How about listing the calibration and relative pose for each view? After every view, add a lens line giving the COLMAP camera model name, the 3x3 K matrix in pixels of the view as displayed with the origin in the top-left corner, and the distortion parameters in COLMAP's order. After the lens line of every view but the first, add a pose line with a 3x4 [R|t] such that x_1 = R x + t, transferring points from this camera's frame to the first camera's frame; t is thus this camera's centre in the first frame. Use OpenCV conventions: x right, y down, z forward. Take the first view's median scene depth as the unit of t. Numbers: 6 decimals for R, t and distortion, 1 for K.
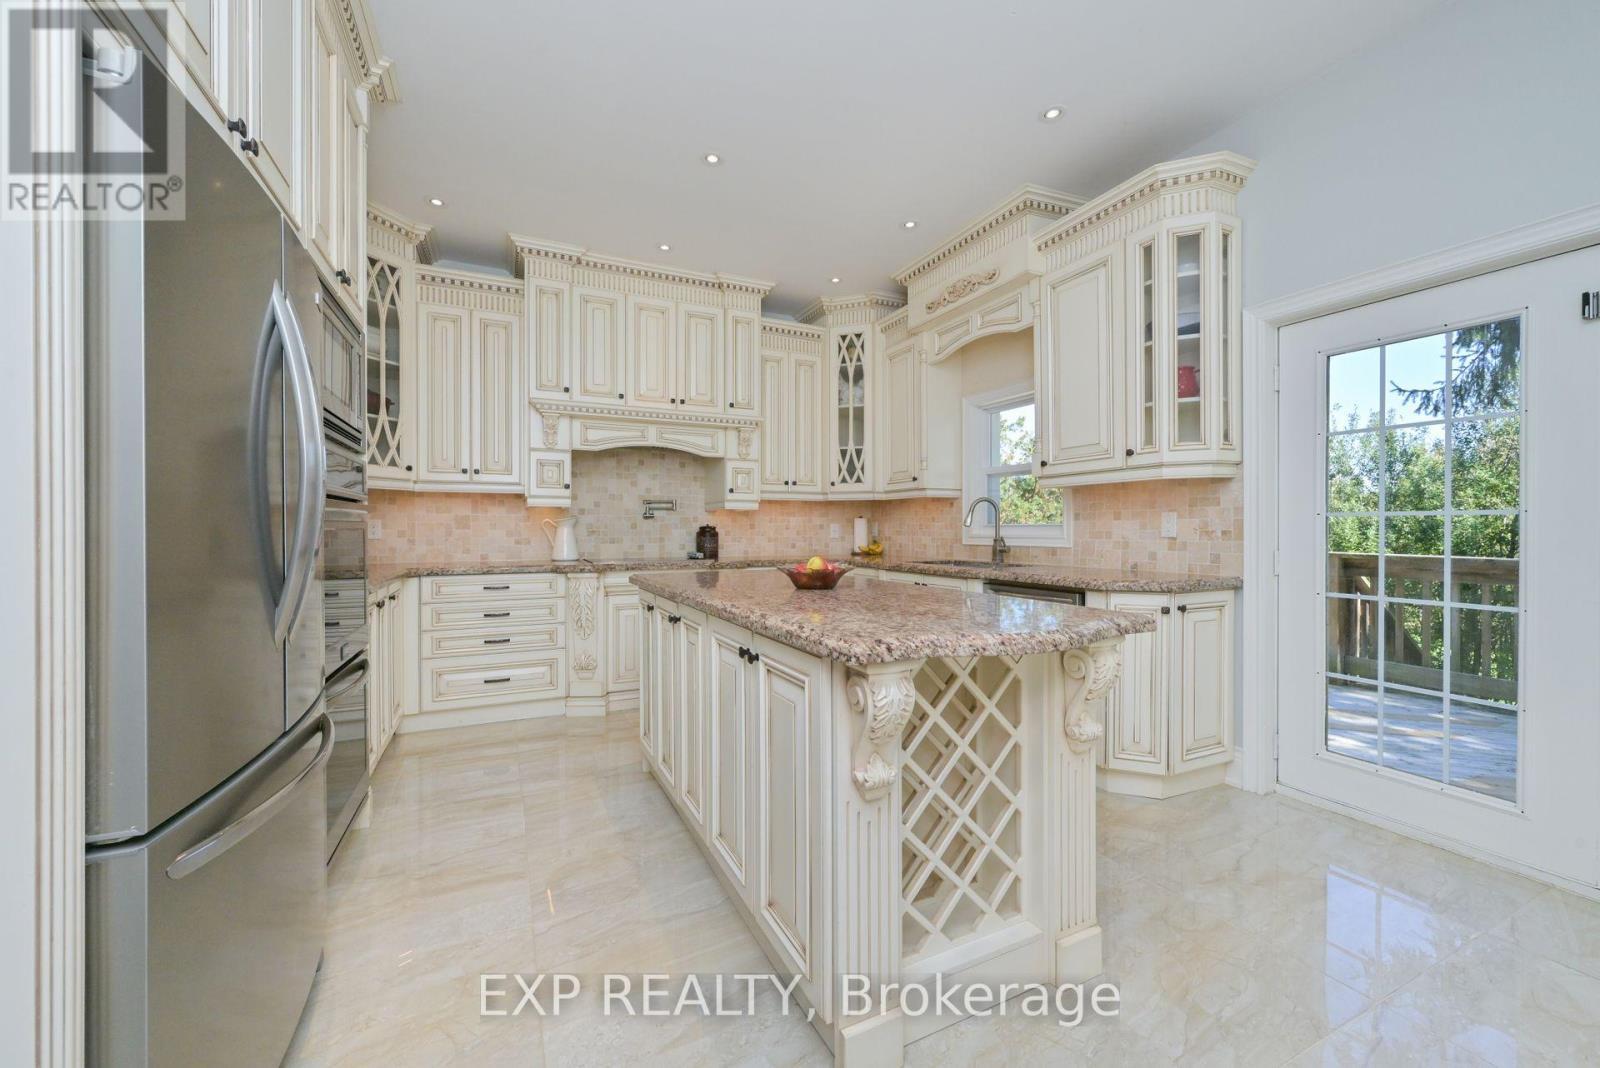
lens RADIAL K [[629.9, 0, 806.3], [0, 629.9, 529.6], [0, 0, 1]] dist [-0.001689, -0.000137]
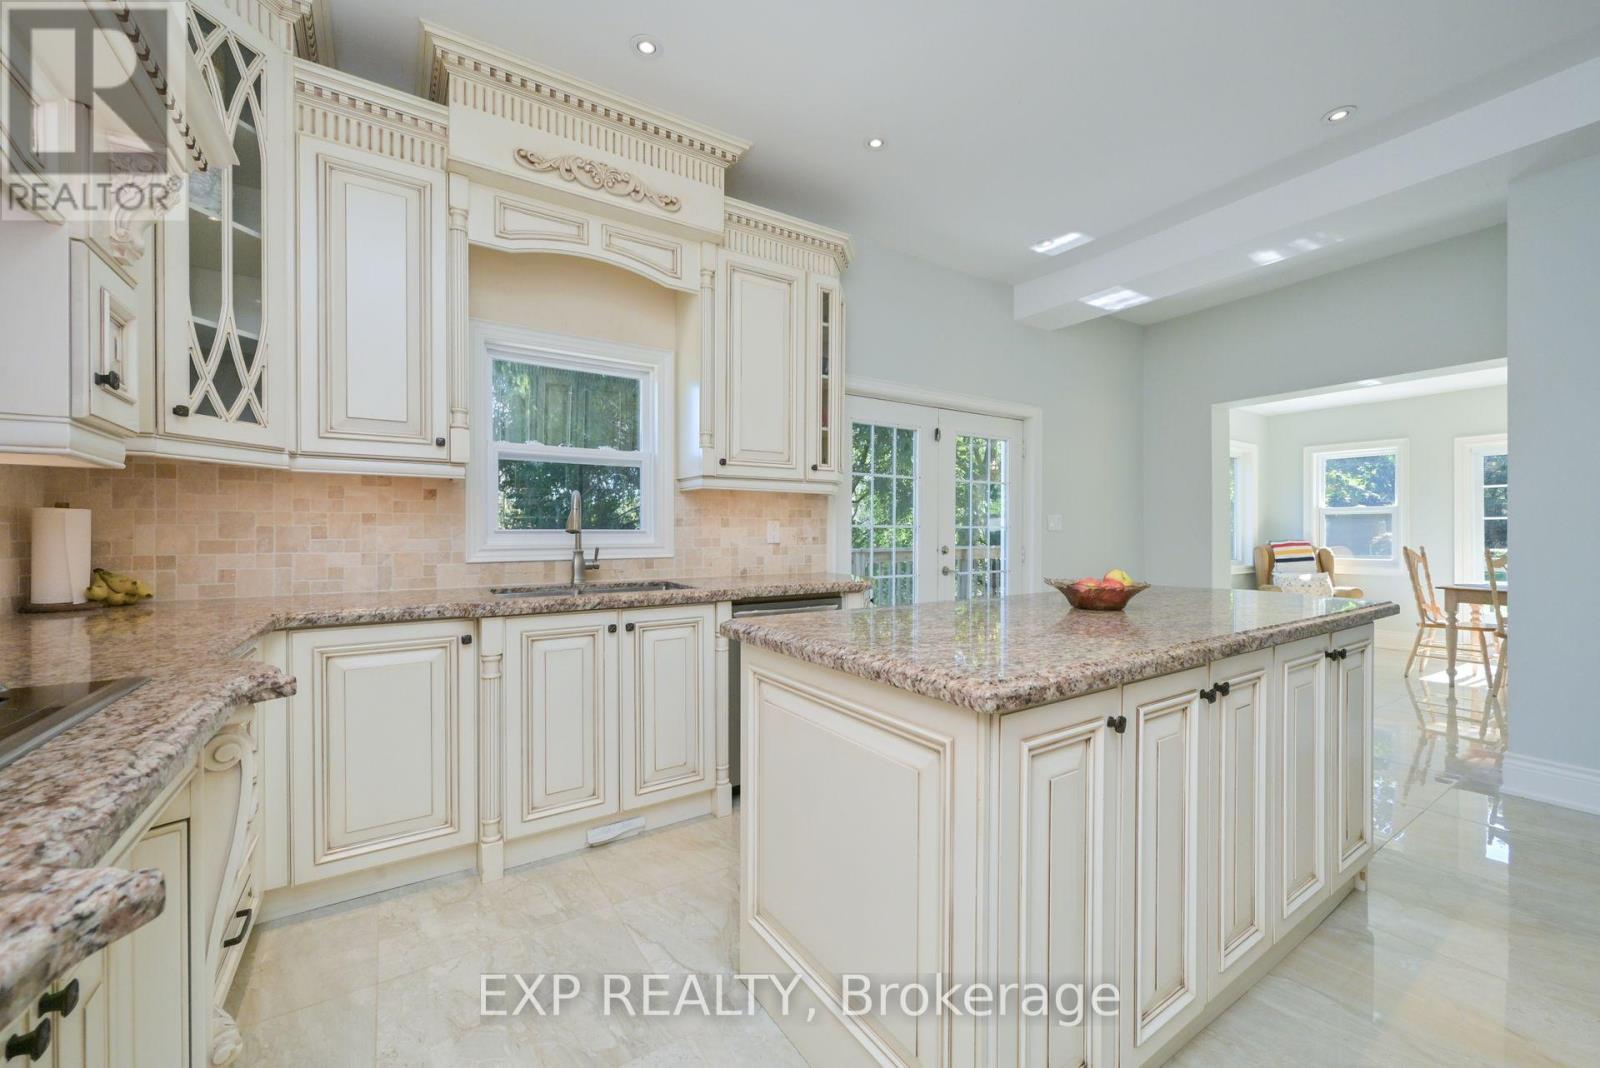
lens RADIAL K [[629.9, 0, 806.3], [0, 629.9, 529.6], [0, 0, 1]] dist [-0.001689, -0.000137]
pose [[-0.138414, 0.007445, 0.990347, -0.396414], [0.003553, 0.999969, -0.007020, -0.002832], [-0.990368, 0.002547, -0.138436, 0.785448]]
